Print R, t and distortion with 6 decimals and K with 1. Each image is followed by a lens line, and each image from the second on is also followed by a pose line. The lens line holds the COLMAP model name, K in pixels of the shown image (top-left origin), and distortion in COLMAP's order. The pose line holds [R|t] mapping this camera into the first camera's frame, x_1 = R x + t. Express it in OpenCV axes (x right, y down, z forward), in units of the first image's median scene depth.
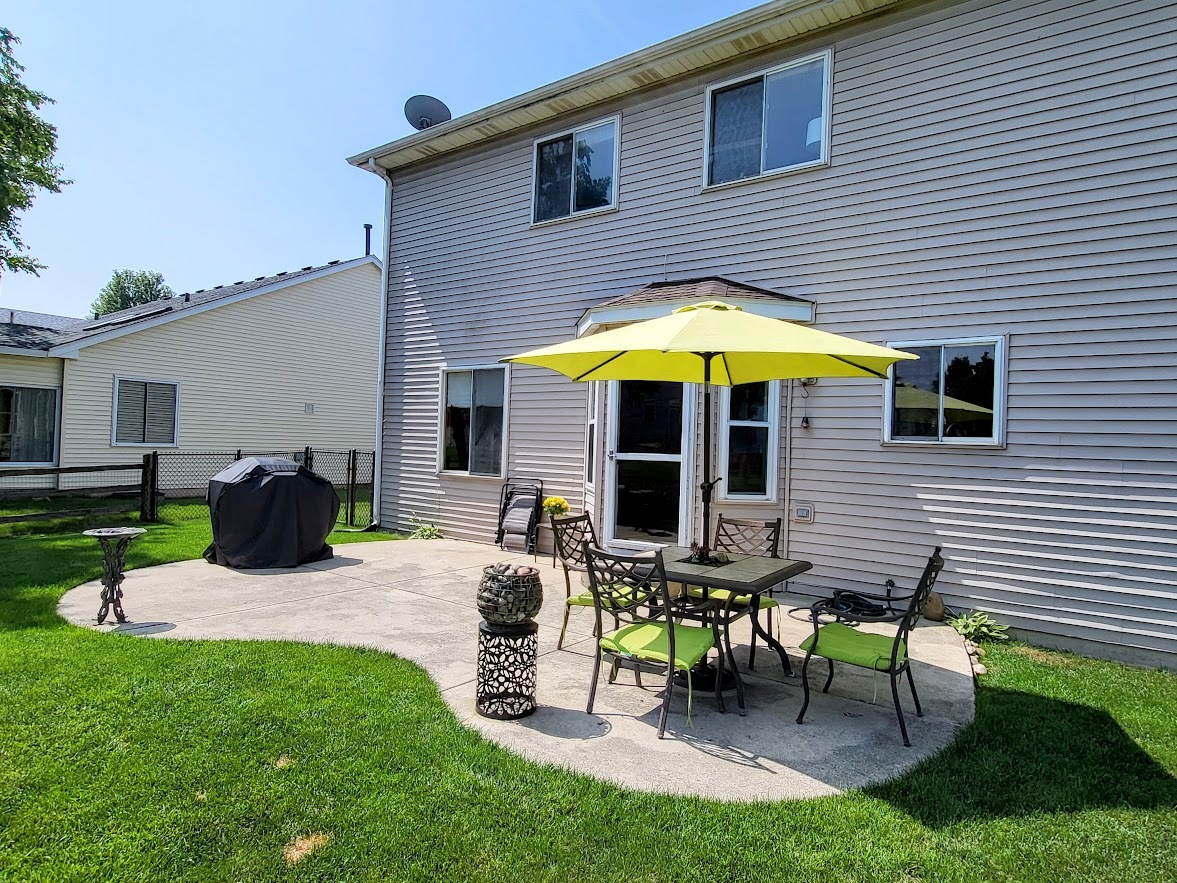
lens RADIAL K [[663.0, 0, 587.9], [0, 663.0, 439.0], [0, 0, 1]] dist [0.006310, -0.000756]
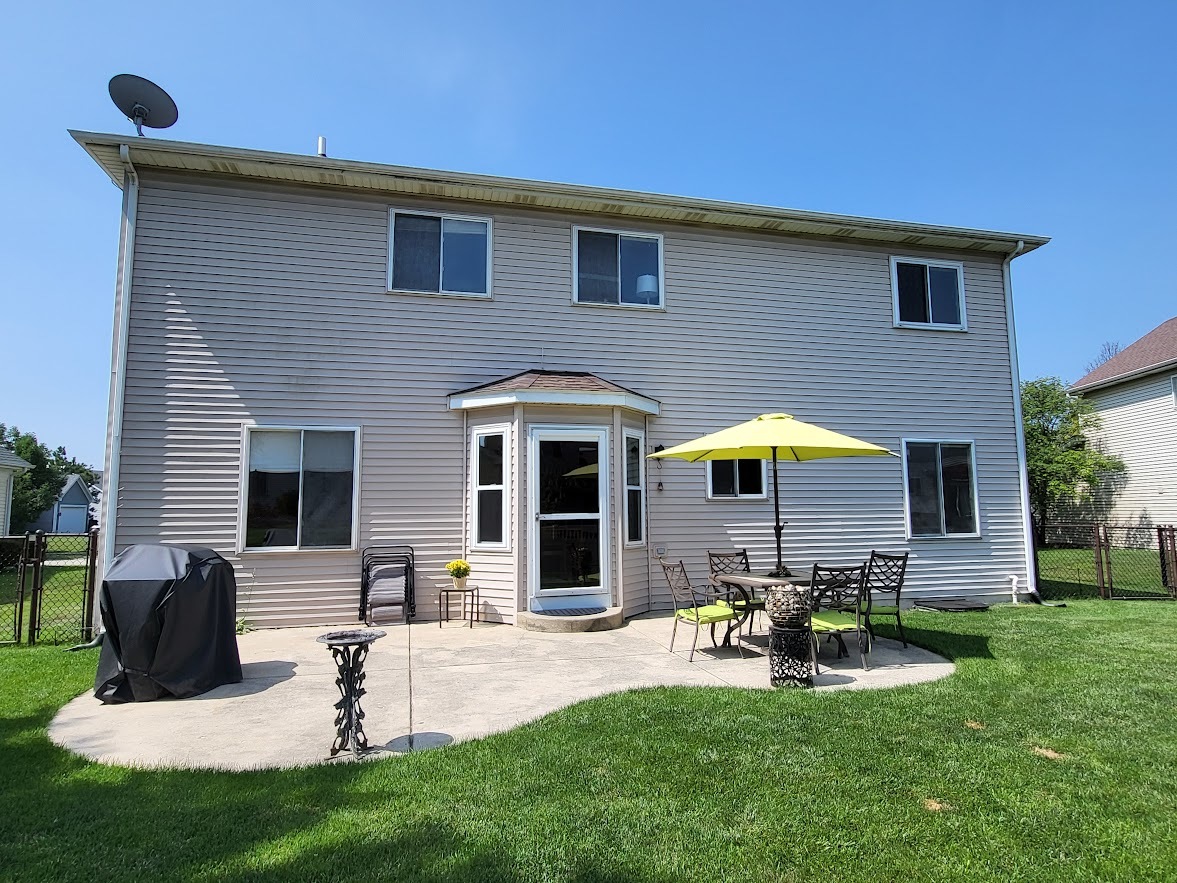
lens RADIAL K [[663.0, 0, 585.3], [0, 663.0, 442.6], [0, 0, 1]] dist [0.006310, -0.000756]
pose [[0.656408, 0.036031, 0.753545, -0.650040], [0.026083, 0.997178, -0.070401, -0.016841], [-0.753955, 0.065866, 0.653615, 0.146180]]
